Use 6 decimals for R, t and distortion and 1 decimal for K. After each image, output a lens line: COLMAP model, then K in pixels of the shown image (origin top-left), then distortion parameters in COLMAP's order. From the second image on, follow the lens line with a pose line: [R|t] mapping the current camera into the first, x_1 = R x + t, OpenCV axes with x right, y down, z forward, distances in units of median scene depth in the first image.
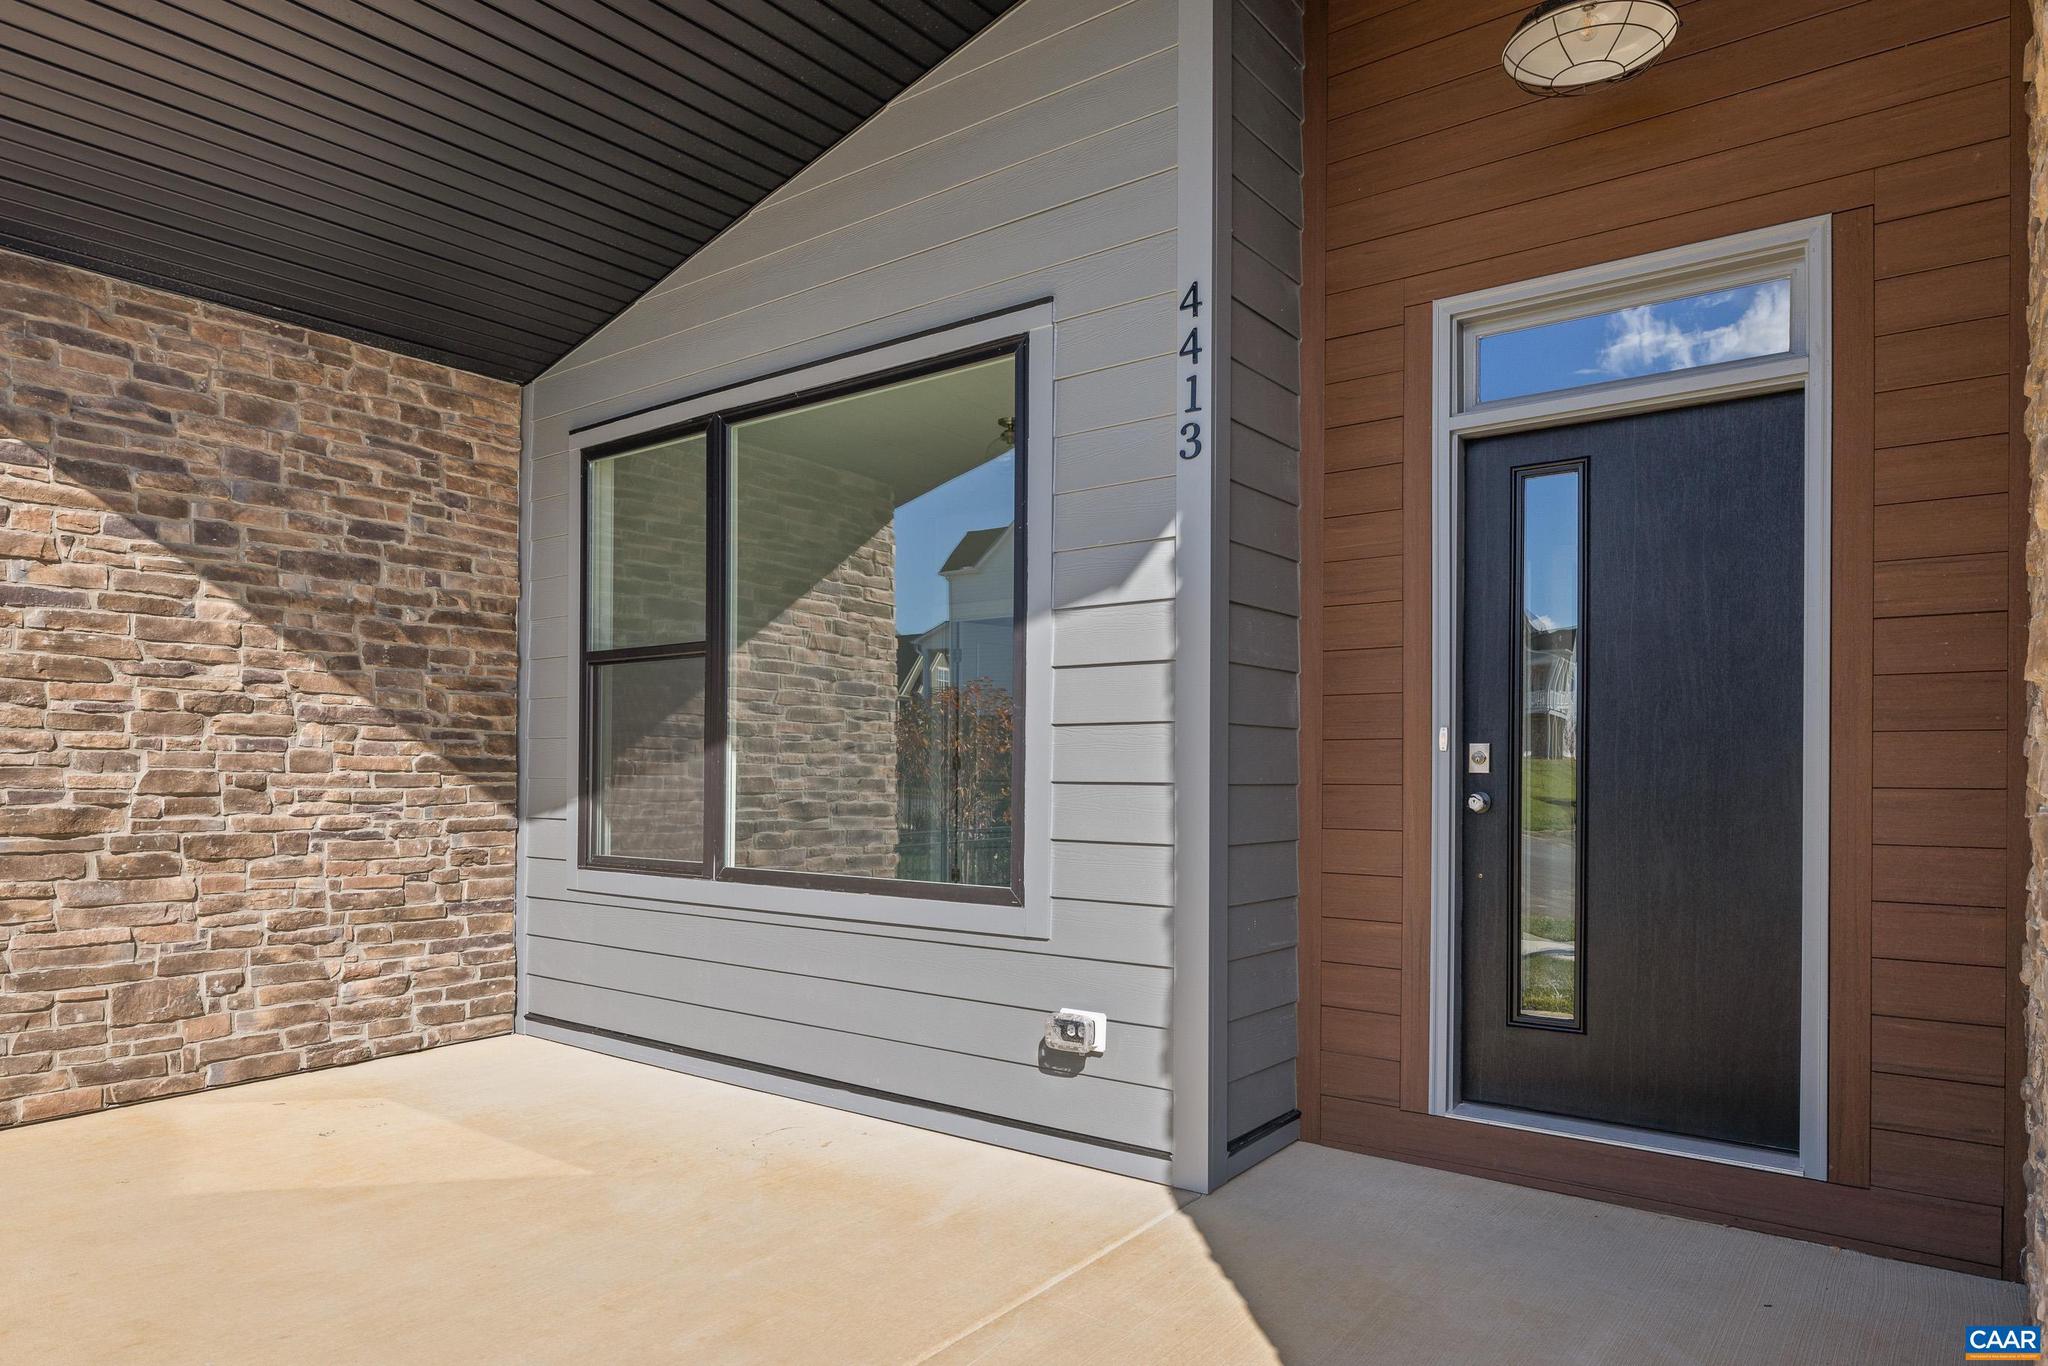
lens RADIAL K [[1272.5, 0, 1020.5], [0, 1272.5, 762.5], [0, 0, 1]] dist [-0.004444, 0.001619]
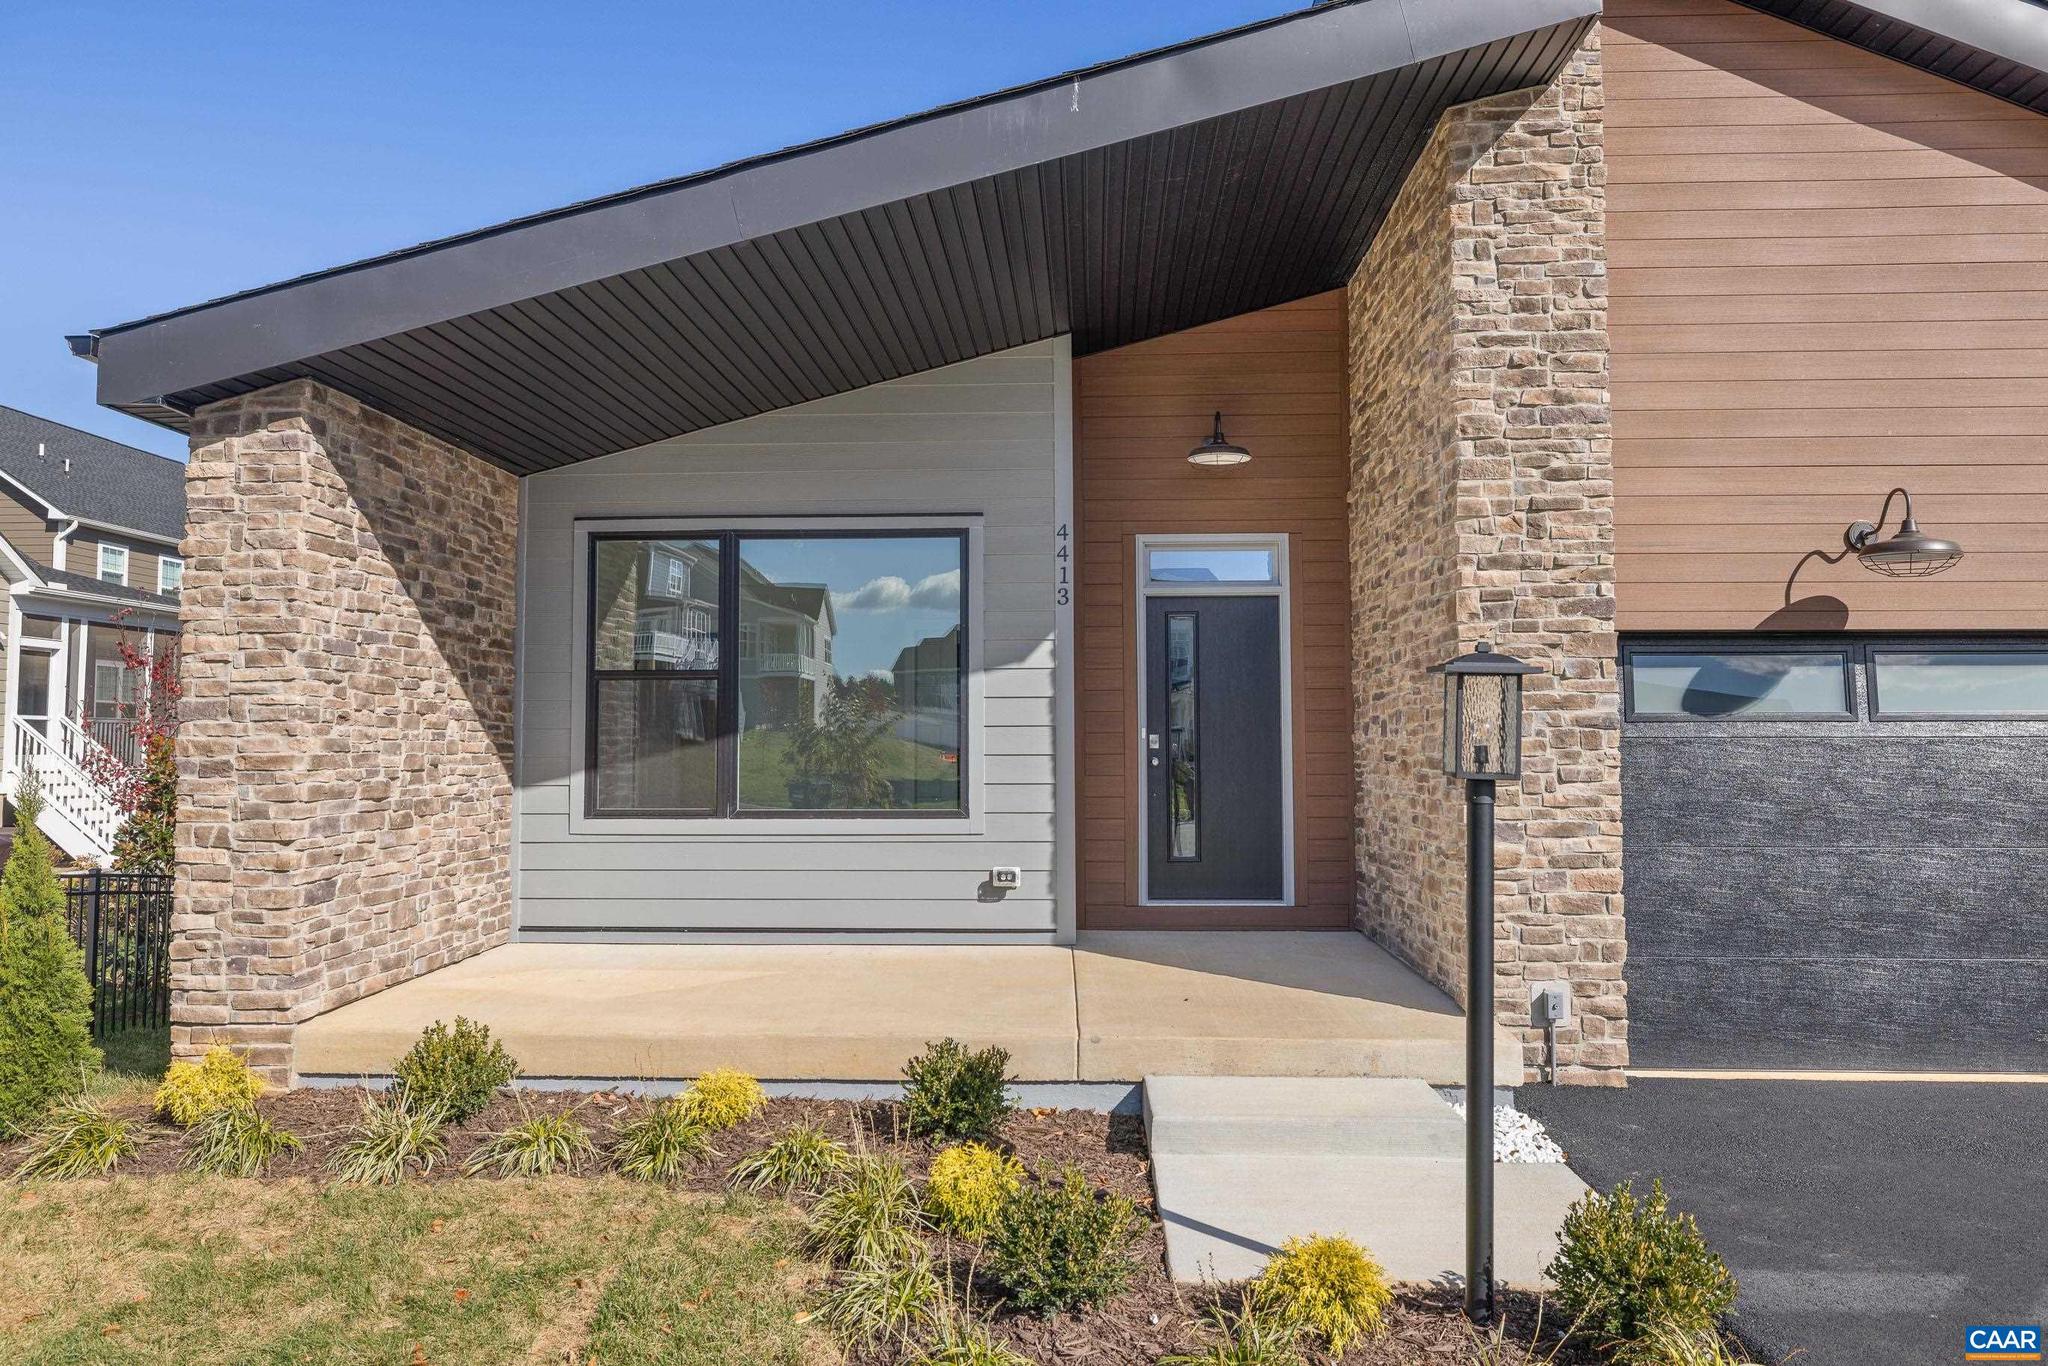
lens RADIAL K [[1322.7, 0, 1019.8], [0, 1322.7, 676.0], [0, 0, 1]] dist [0.010067, -0.005981]
pose [[0.824365, 0.022675, 0.565605, -0.974921], [0.001112, 0.999131, -0.041675, -0.019667], [-0.566058, 0.034984, 0.823623, -0.658164]]
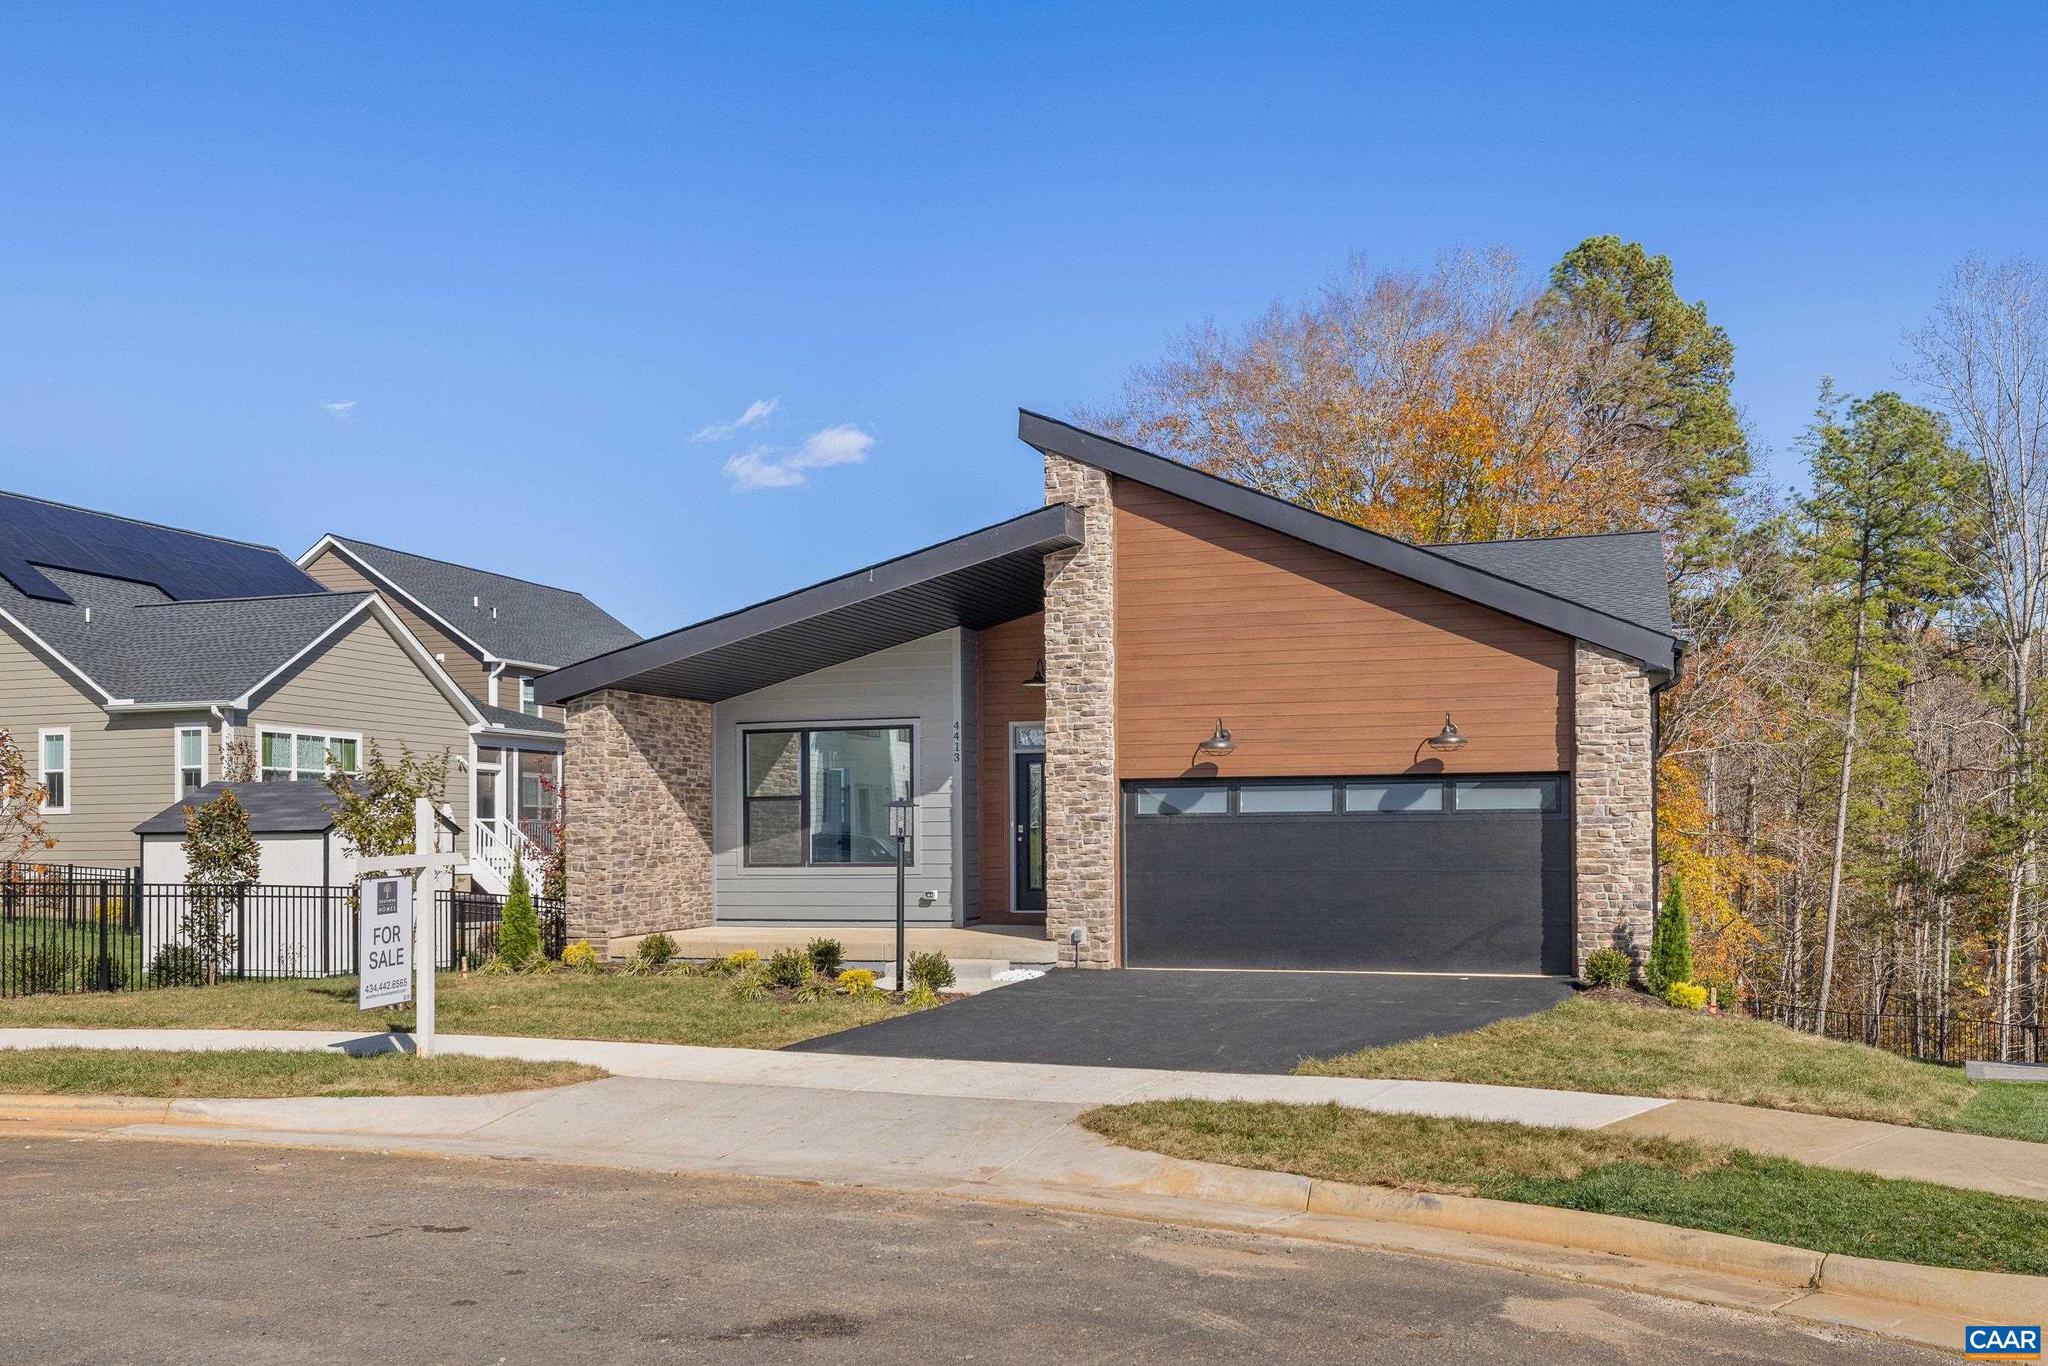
lens RADIAL K [[1445.2, 0, 1112.2], [0, 1445.2, 828.8], [0, 0, 1]] dist [0.008488, 0.001158]
pose [[0.927239, -0.009631, 0.374347, -1.007657], [0.009538, 0.999952, 0.002102, -0.010502], [-0.374350, 0.001621, 0.927286, -3.110676]]
